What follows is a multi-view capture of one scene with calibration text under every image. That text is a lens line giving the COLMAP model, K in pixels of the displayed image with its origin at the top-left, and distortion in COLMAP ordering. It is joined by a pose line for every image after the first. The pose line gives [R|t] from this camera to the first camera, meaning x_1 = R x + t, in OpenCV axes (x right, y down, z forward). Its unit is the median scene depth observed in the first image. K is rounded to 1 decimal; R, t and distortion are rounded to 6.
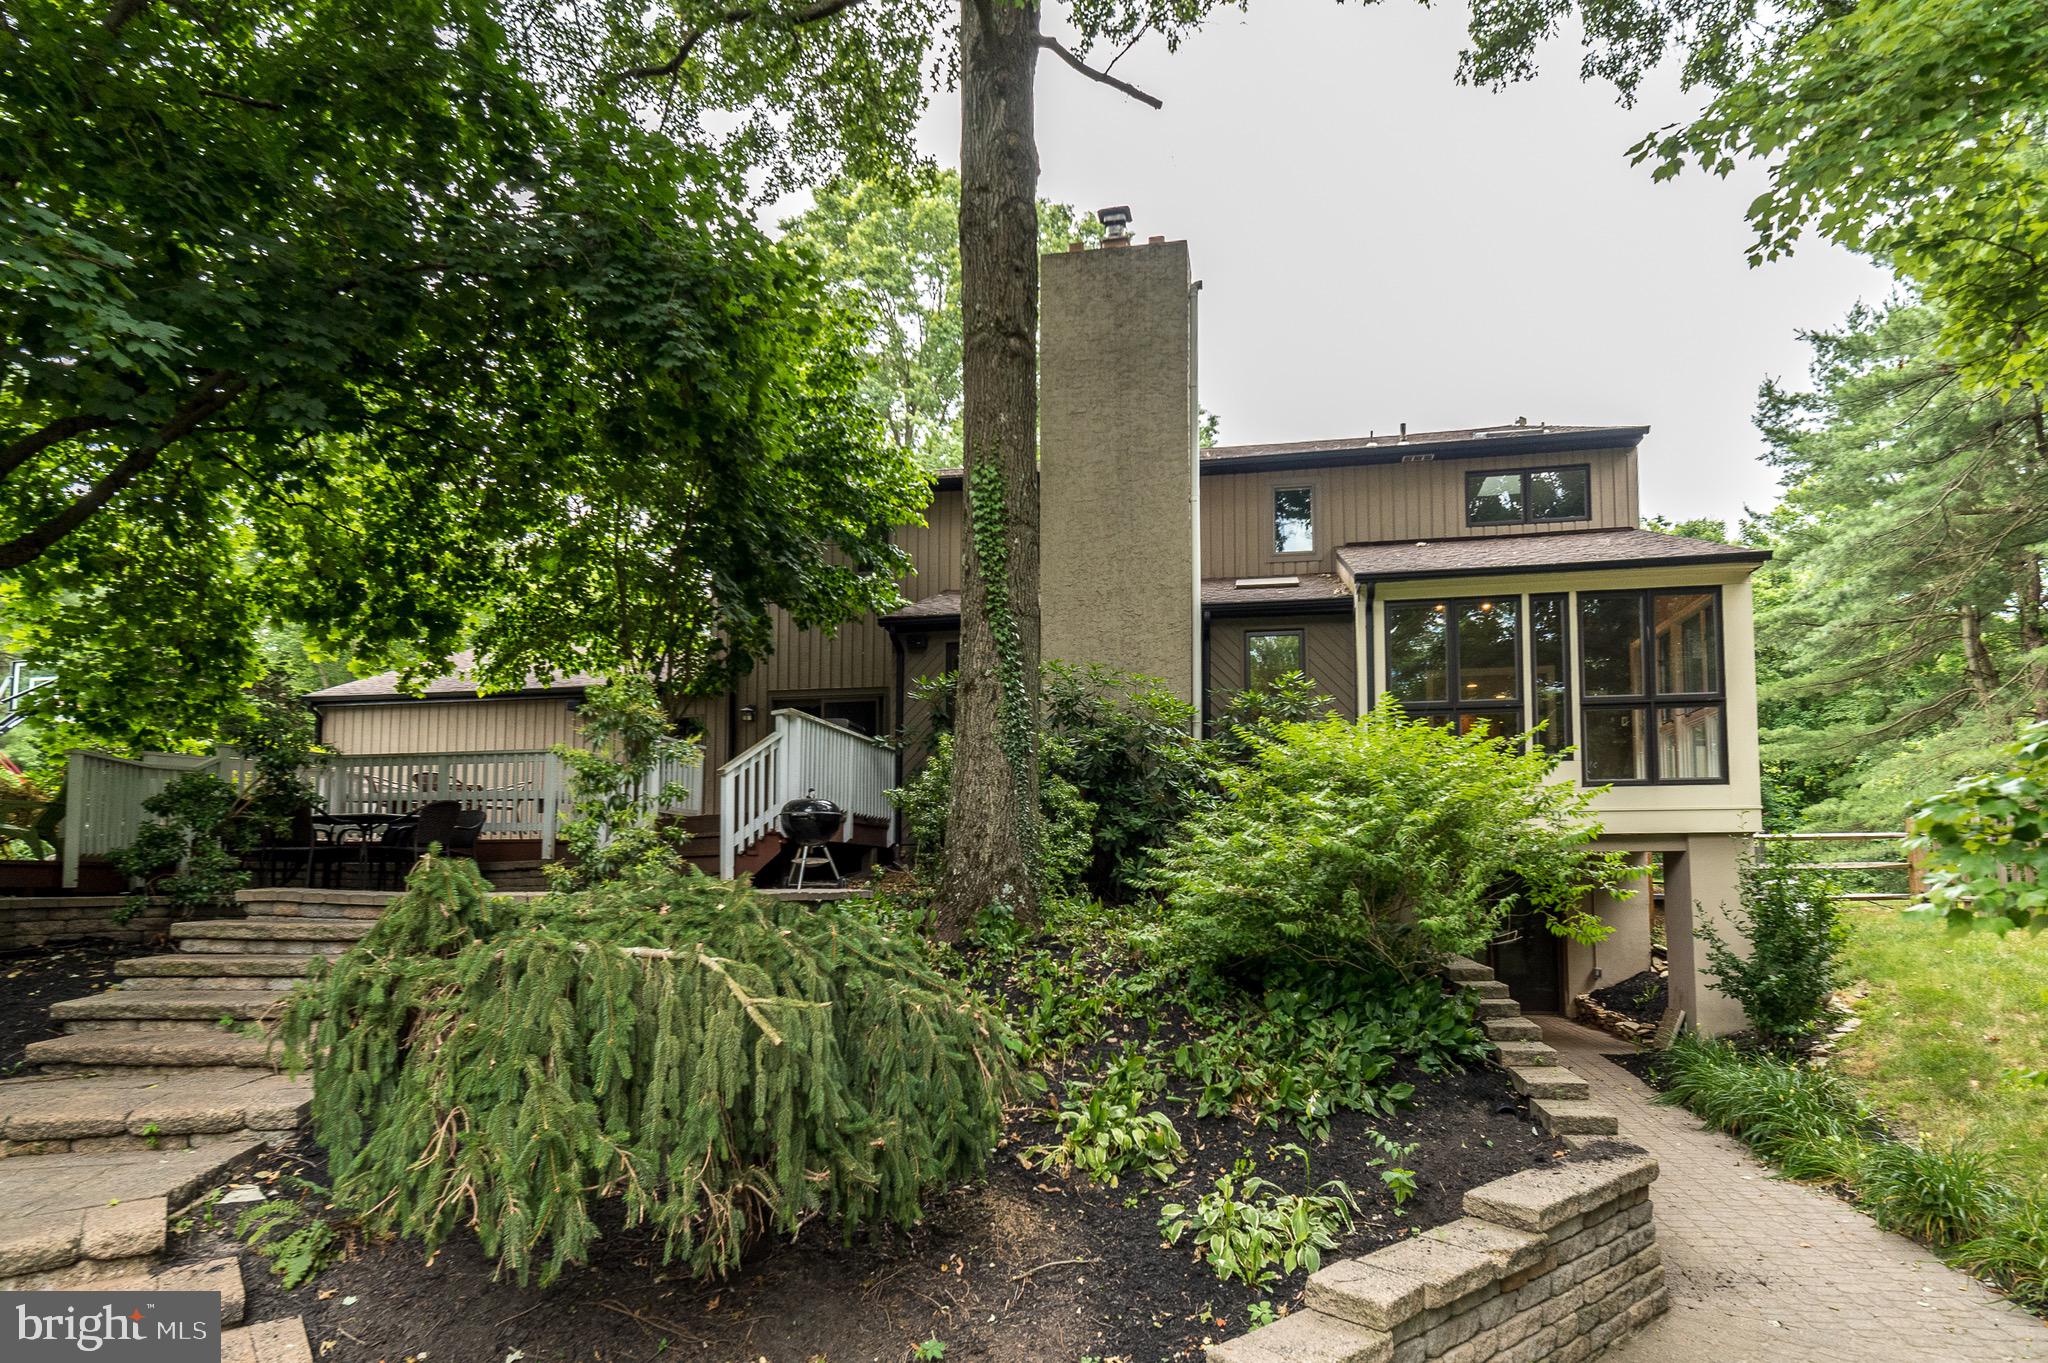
lens RADIAL K [[1046.7, 0, 1020.4], [0, 1046.7, 804.7], [0, 0, 1]] dist [0.014969, -0.000296]
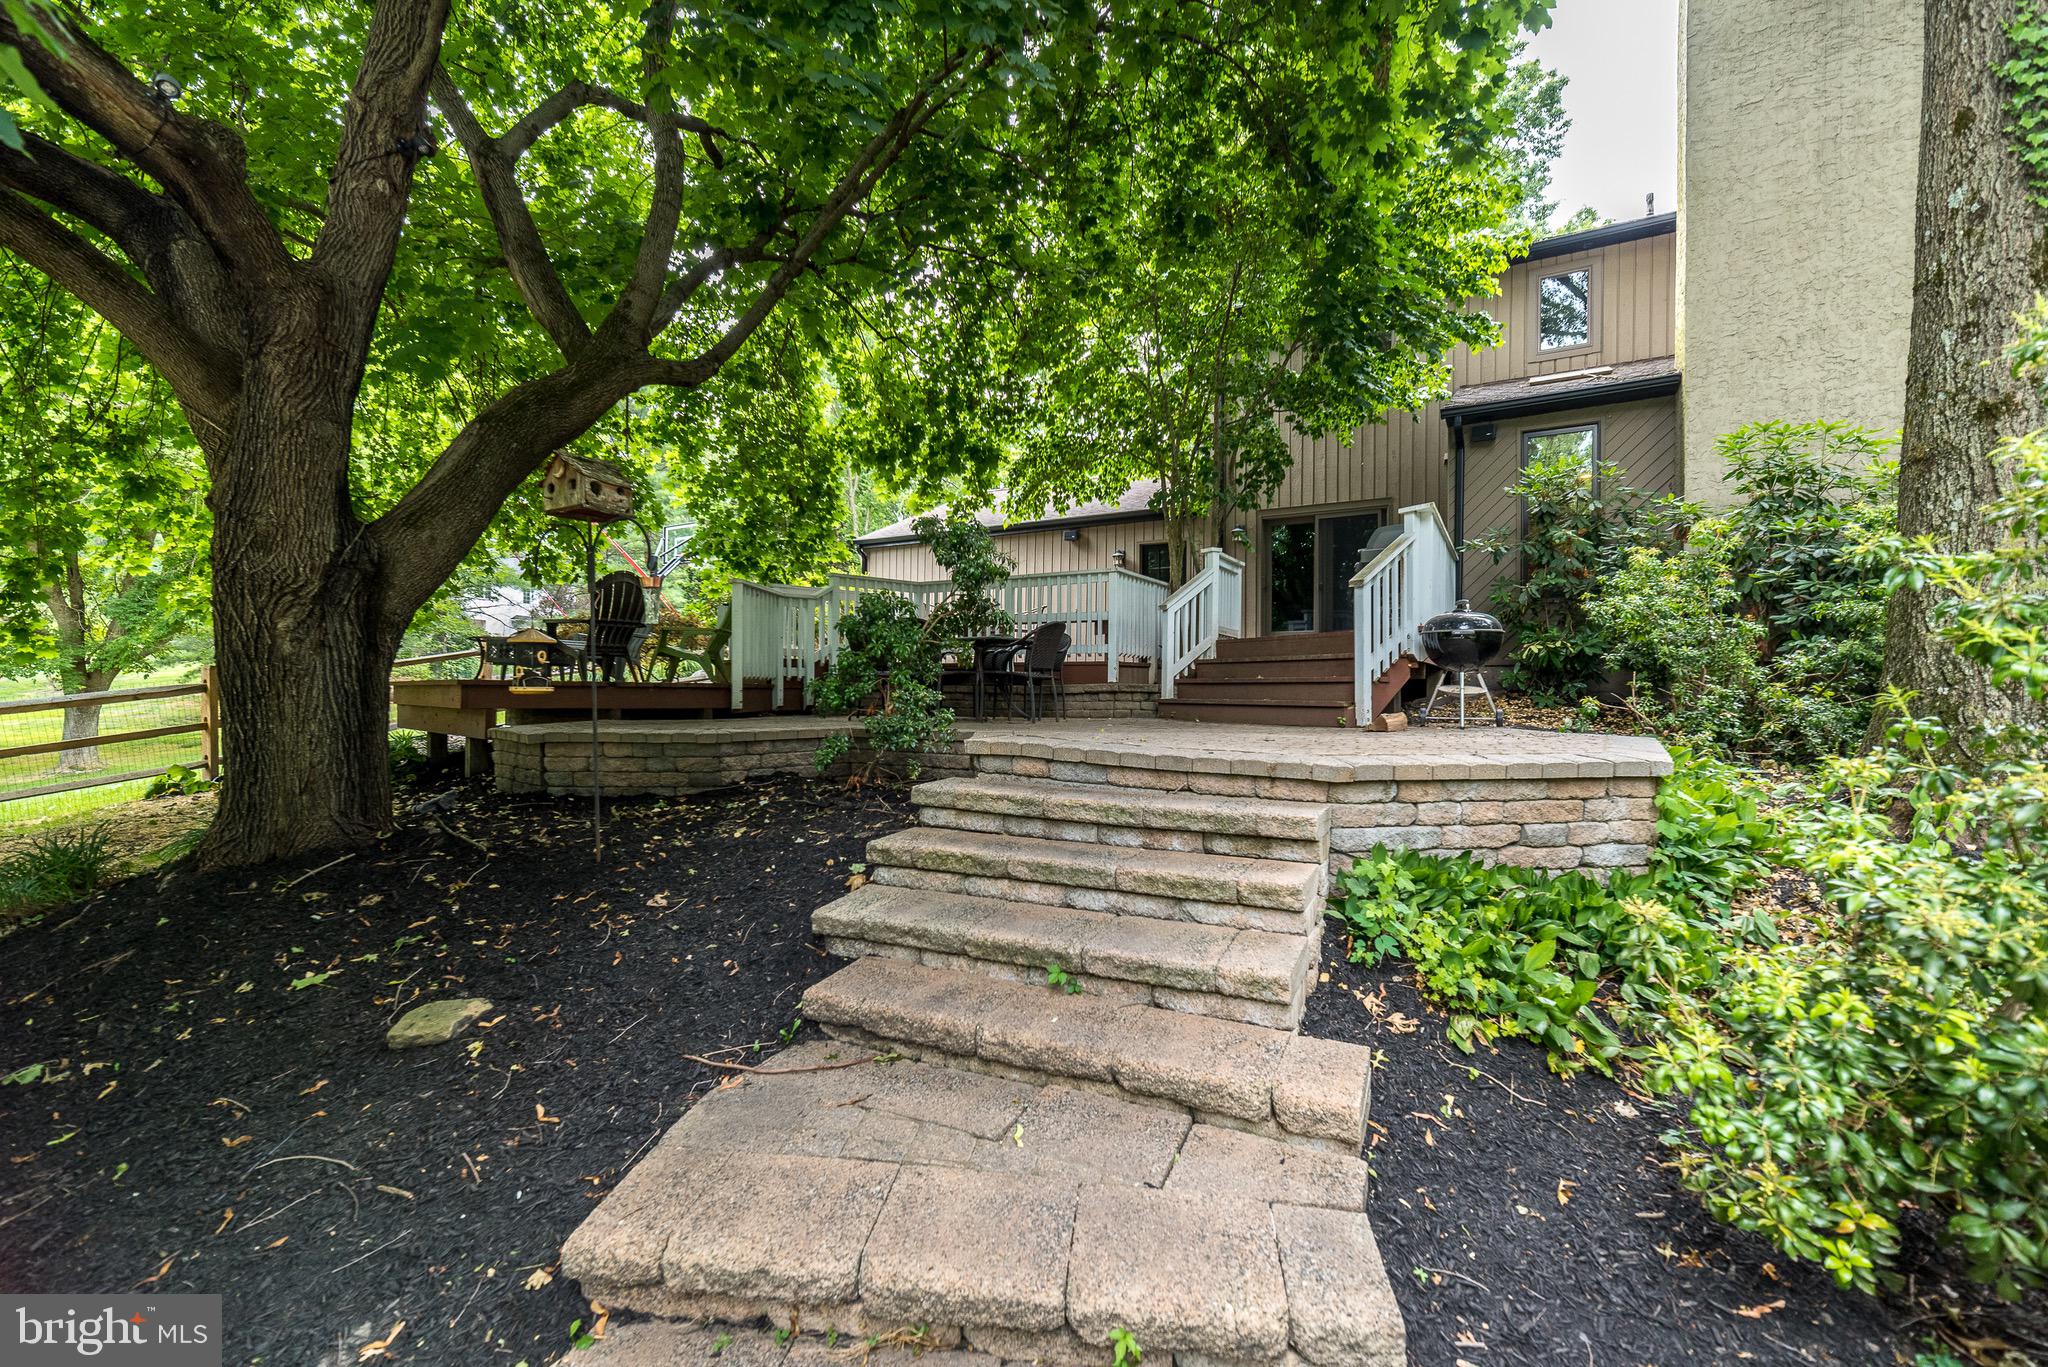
lens RADIAL K [[873.9, 0, 1024.0], [0, 873.9, 683.5], [0, 0, 1]] dist [0.001809, 0.001171]
pose [[0.934113, 0.008114, -0.356886, -0.205842], [0.015099, 0.997949, 0.062210, 0.001209], [0.356659, -0.063500, 0.932074, 0.185076]]
